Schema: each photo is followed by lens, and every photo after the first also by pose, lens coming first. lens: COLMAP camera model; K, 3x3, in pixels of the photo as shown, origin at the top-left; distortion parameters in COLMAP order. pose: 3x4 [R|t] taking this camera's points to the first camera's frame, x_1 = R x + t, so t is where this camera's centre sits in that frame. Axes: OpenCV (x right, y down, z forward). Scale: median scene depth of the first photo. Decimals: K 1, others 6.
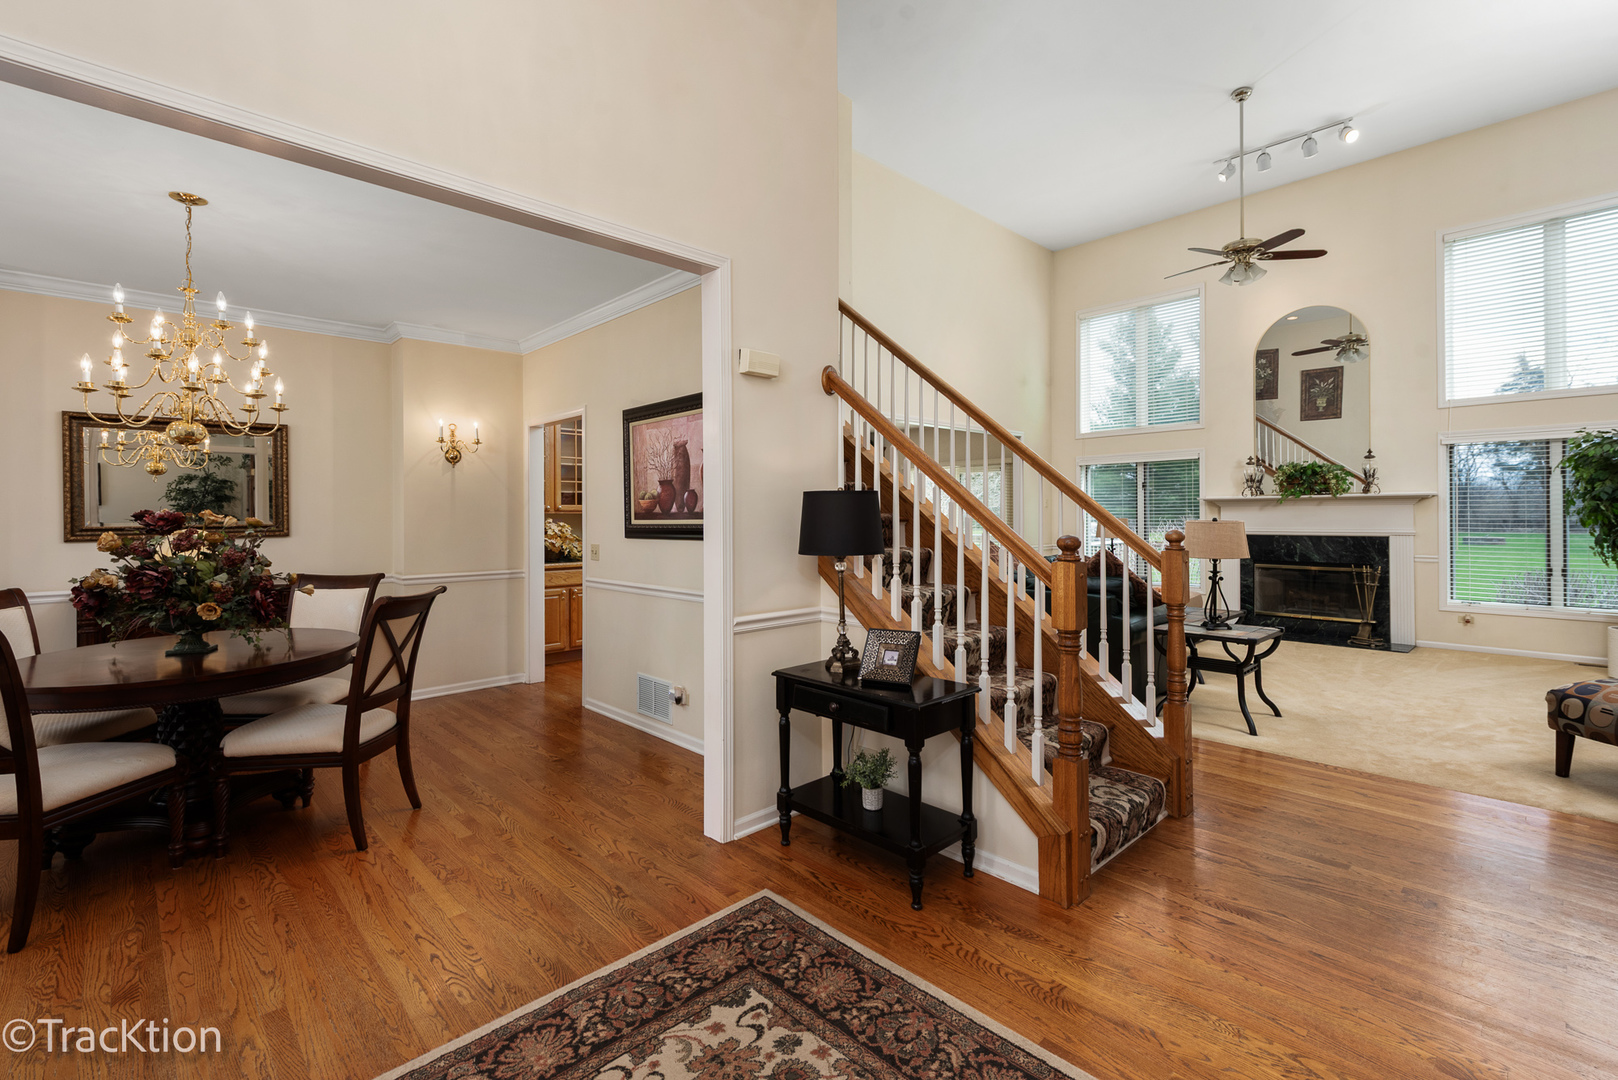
lens RADIAL K [[724.0, 0, 804.2], [0, 724.0, 507.4], [0, 0, 1]] dist [0.003087, 0.000220]
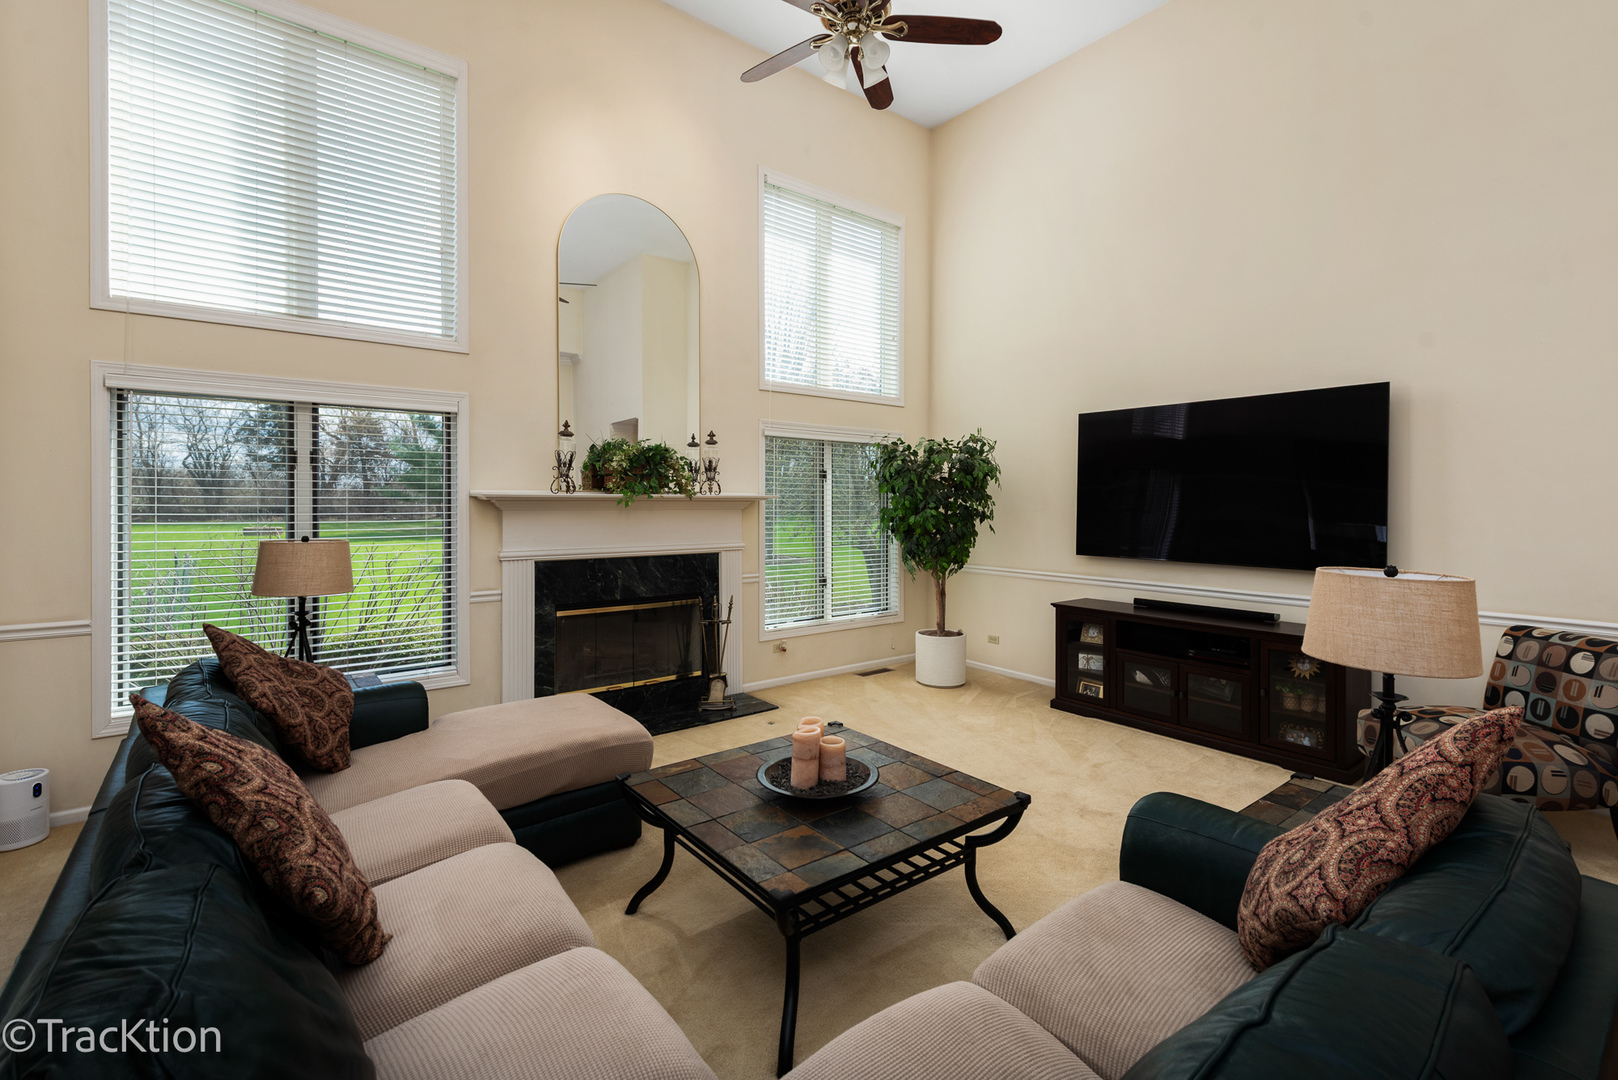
lens RADIAL K [[715.4, 0, 818.6], [0, 715.4, 505.4], [0, 0, 1]] dist [0.003222, -0.000097]
pose [[0.079484, -0.000187, 0.996836, 0.089750], [-0.016408, 0.999864, 0.001496, -0.010492], [-0.996701, -0.016475, 0.079470, 0.844241]]
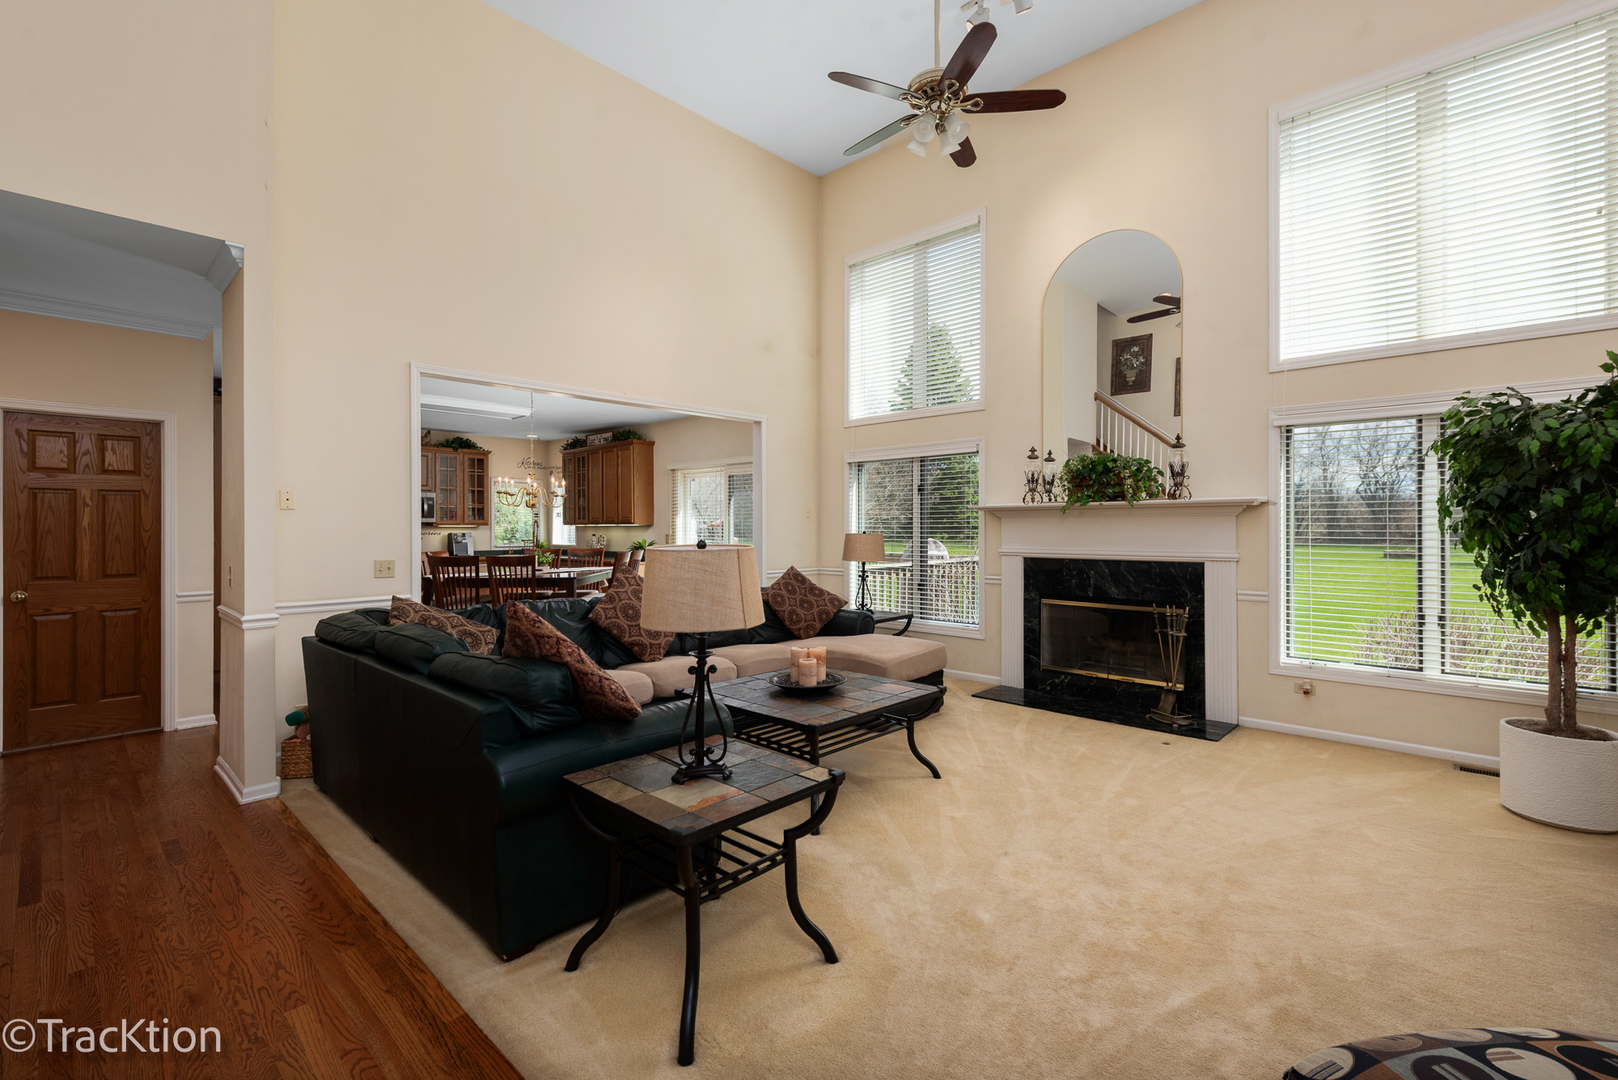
lens RADIAL K [[725.4, 0, 810.8], [0, 725.4, 517.5], [0, 0, 1]] dist [0.017210, -0.000063]
pose [[0.997978, 0.002804, 0.063491, 0.393354], [-0.002675, 0.999994, -0.002108, 0.000195], [-0.063497, 0.001933, 0.997980, 0.339190]]
